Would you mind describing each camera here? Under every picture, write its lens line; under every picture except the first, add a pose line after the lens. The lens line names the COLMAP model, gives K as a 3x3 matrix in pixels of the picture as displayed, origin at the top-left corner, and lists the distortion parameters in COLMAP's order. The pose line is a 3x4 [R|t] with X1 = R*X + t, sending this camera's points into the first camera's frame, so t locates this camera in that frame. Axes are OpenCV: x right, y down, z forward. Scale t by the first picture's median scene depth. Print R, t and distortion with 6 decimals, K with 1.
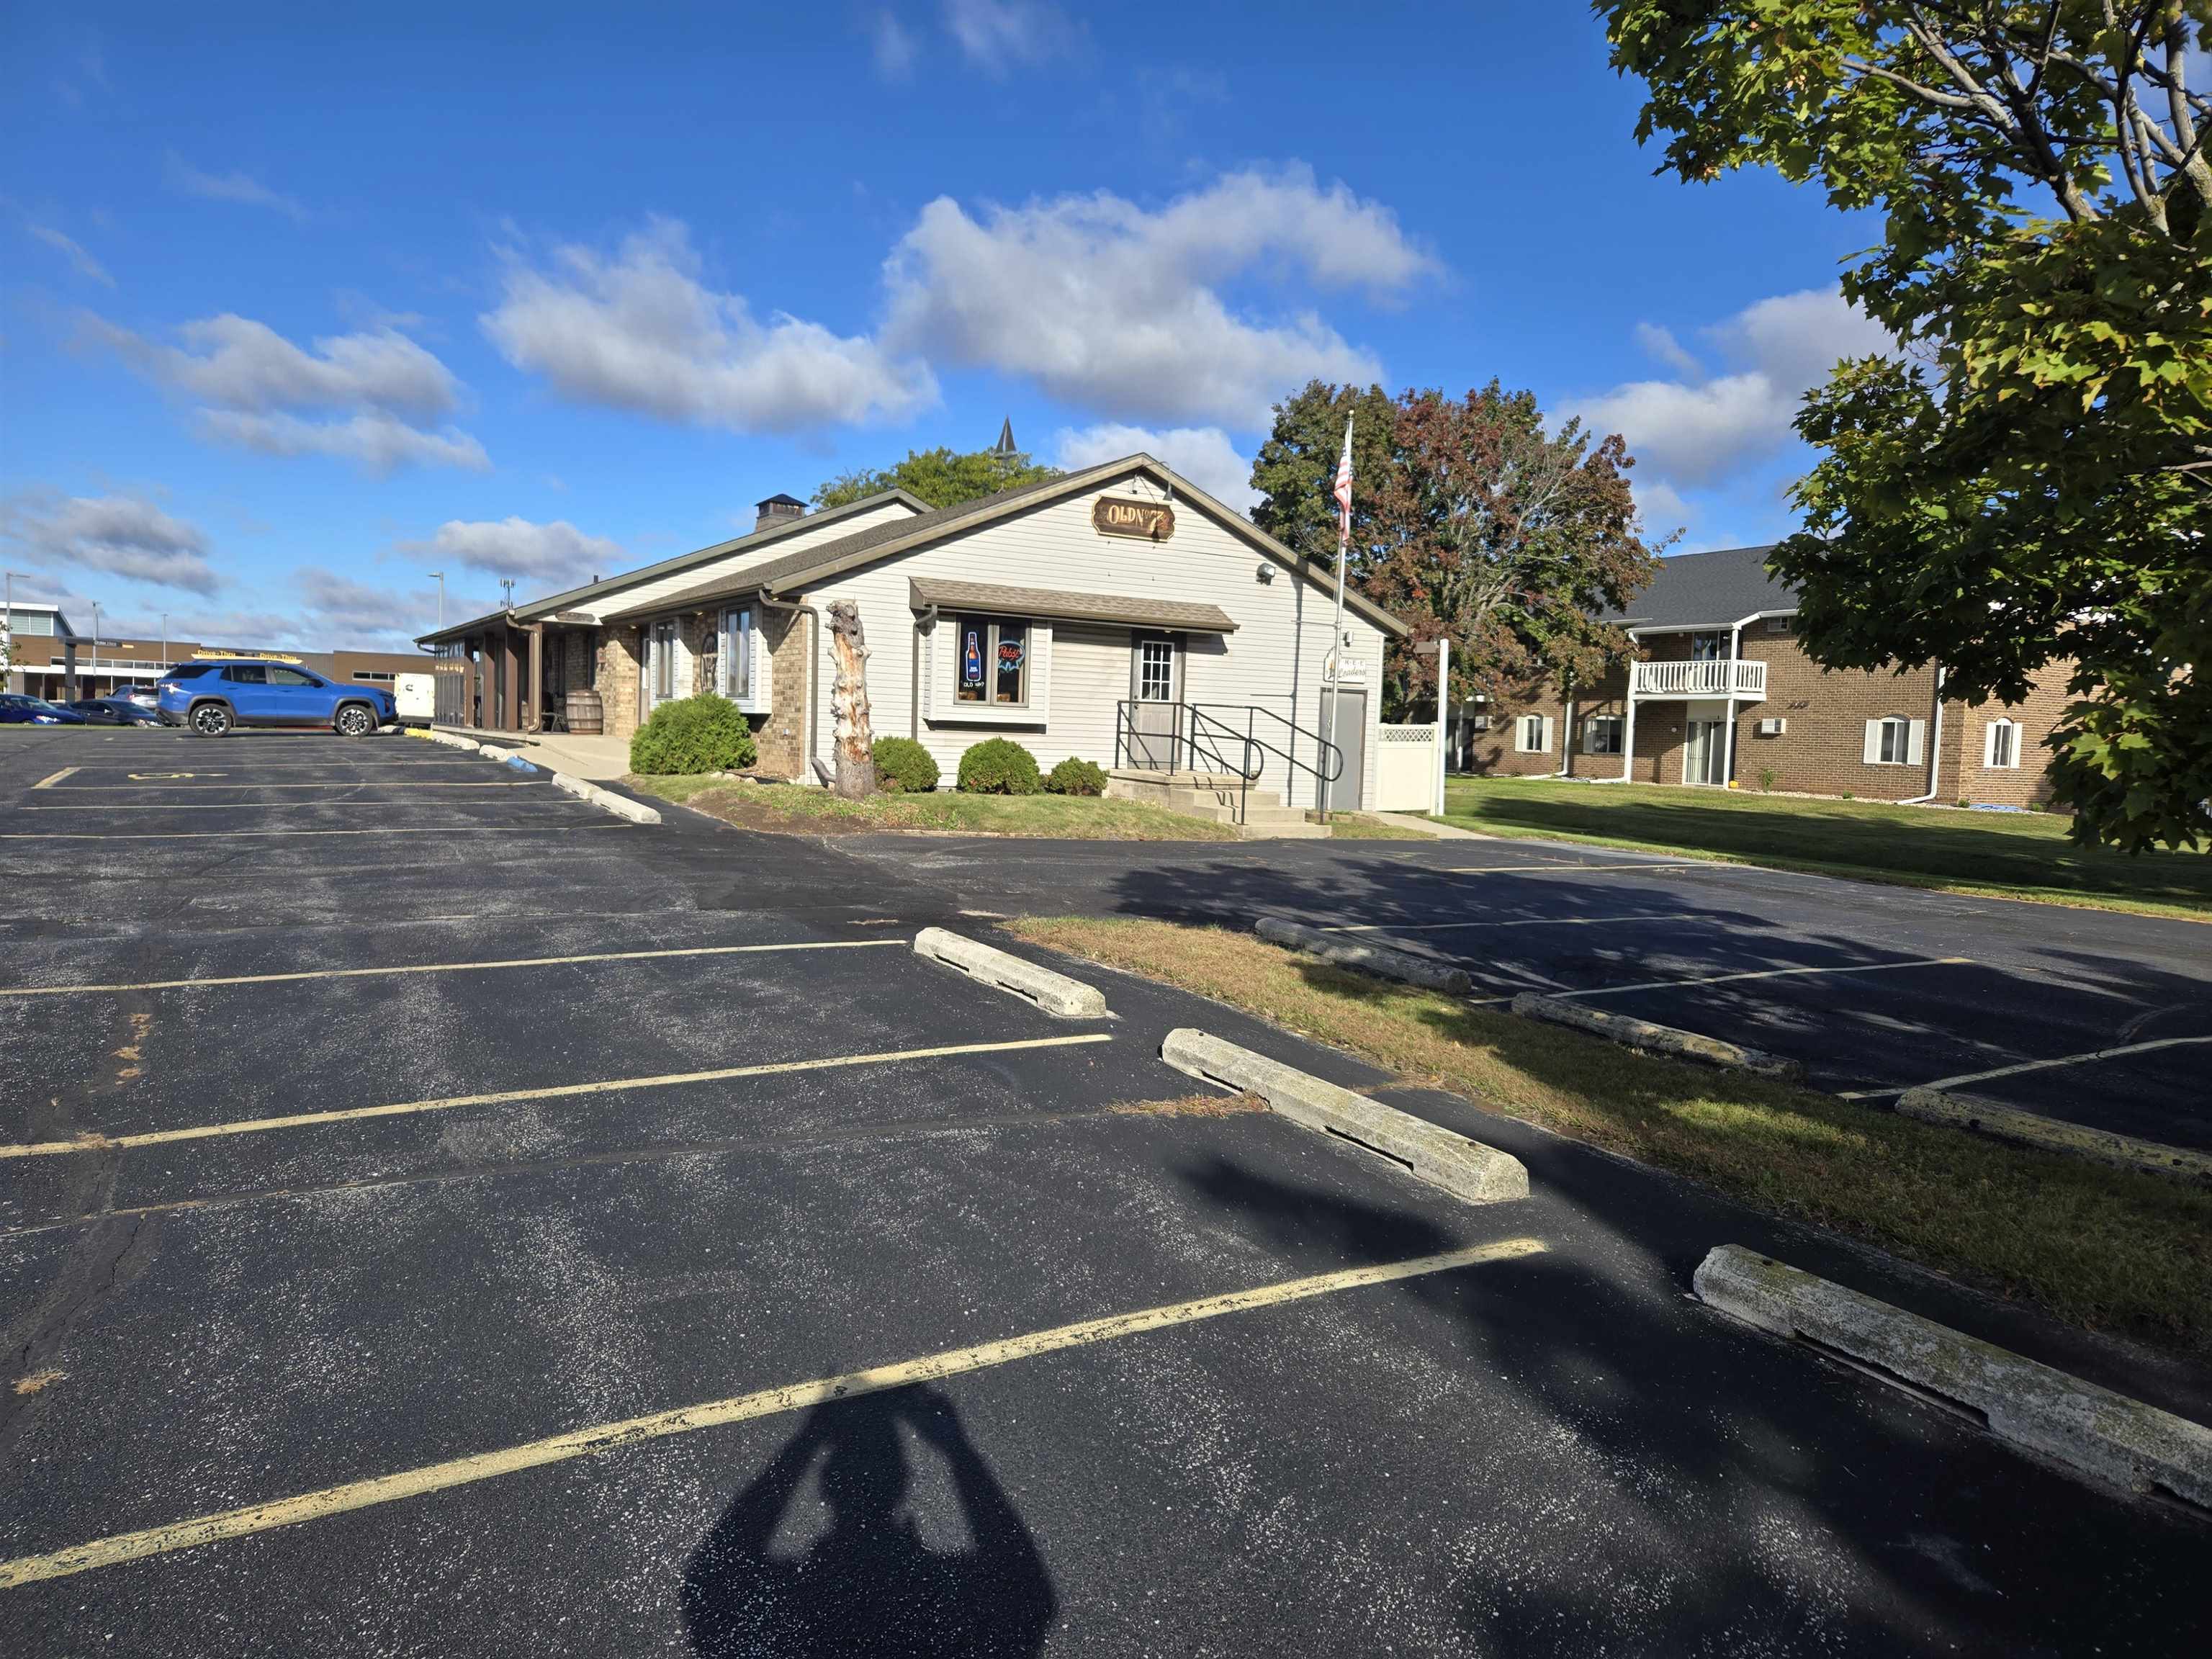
lens RADIAL K [[1492.2, 0, 1117.4], [0, 1492.2, 819.1], [0, 0, 1]] dist [0.075419, -0.068429]
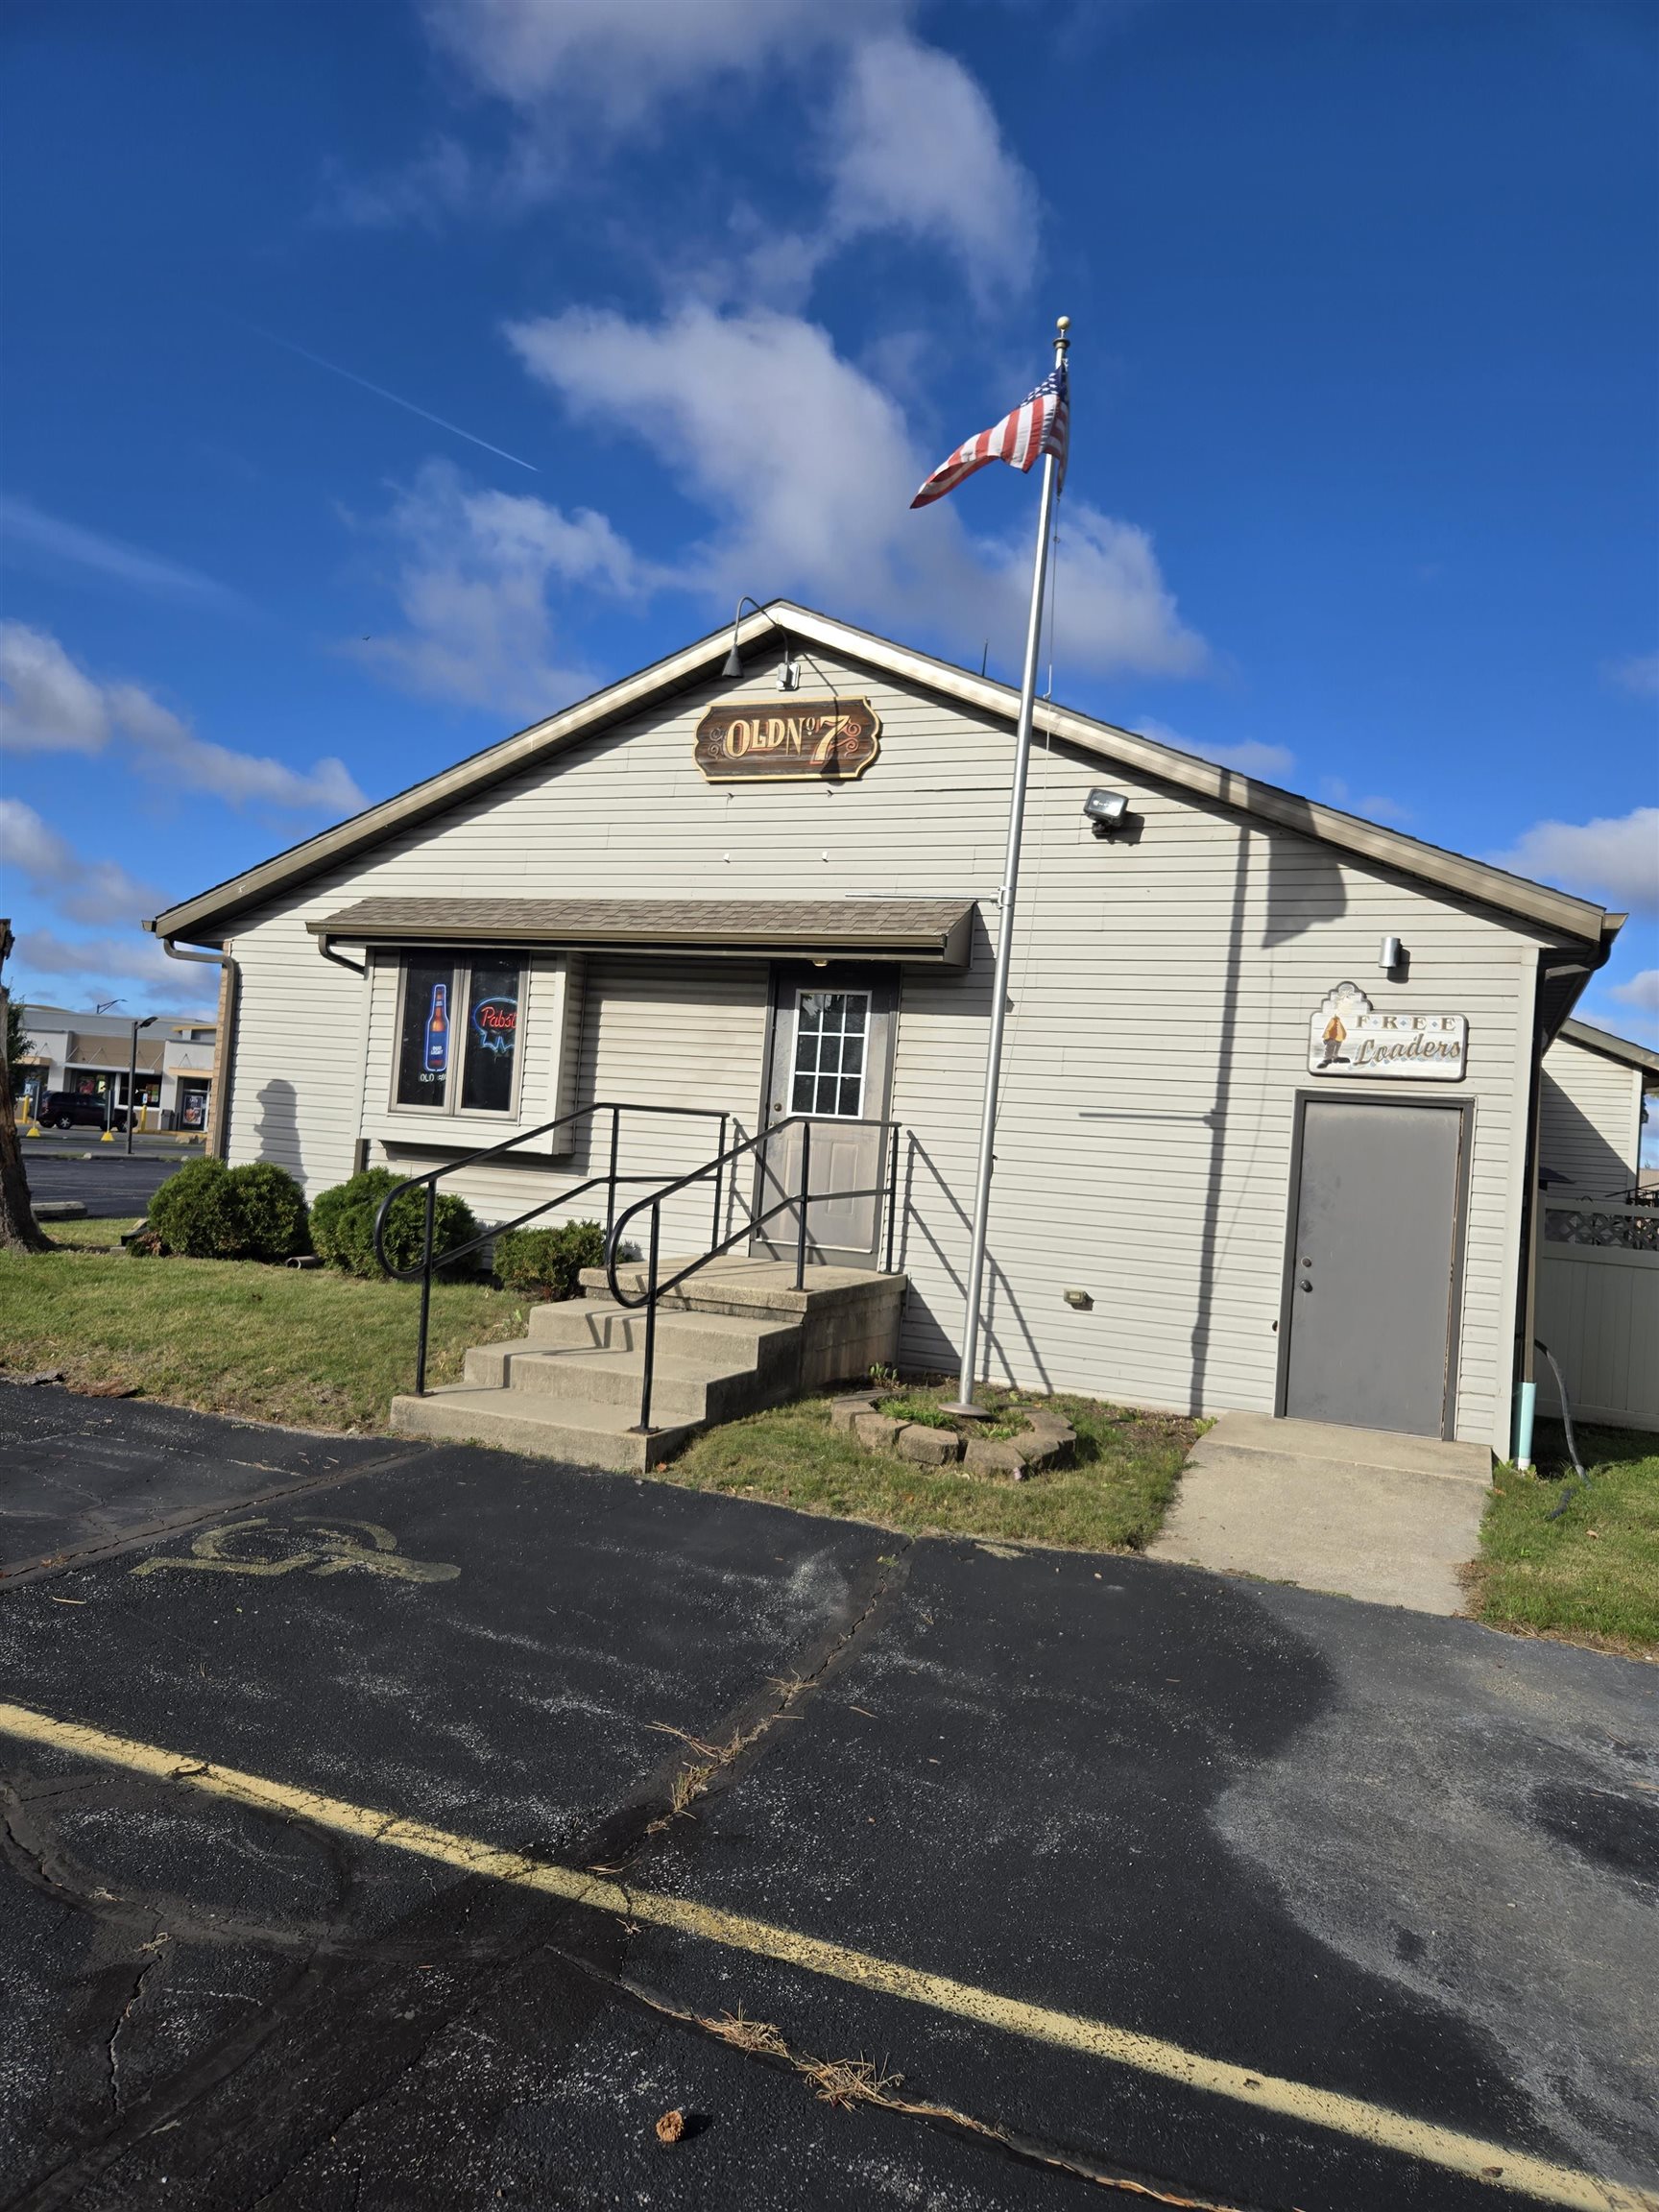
lens RADIAL K [[1485.0, 0, 814.9], [0, 1485.0, 1115.8], [0, 0, 1]] dist [0.080653, -0.062663]
pose [[0.588844, -0.012961, -0.808143, 0.398603], [-0.101050, 0.990846, -0.089520, -0.038103], [0.801905, 0.134376, 0.582143, 0.733136]]
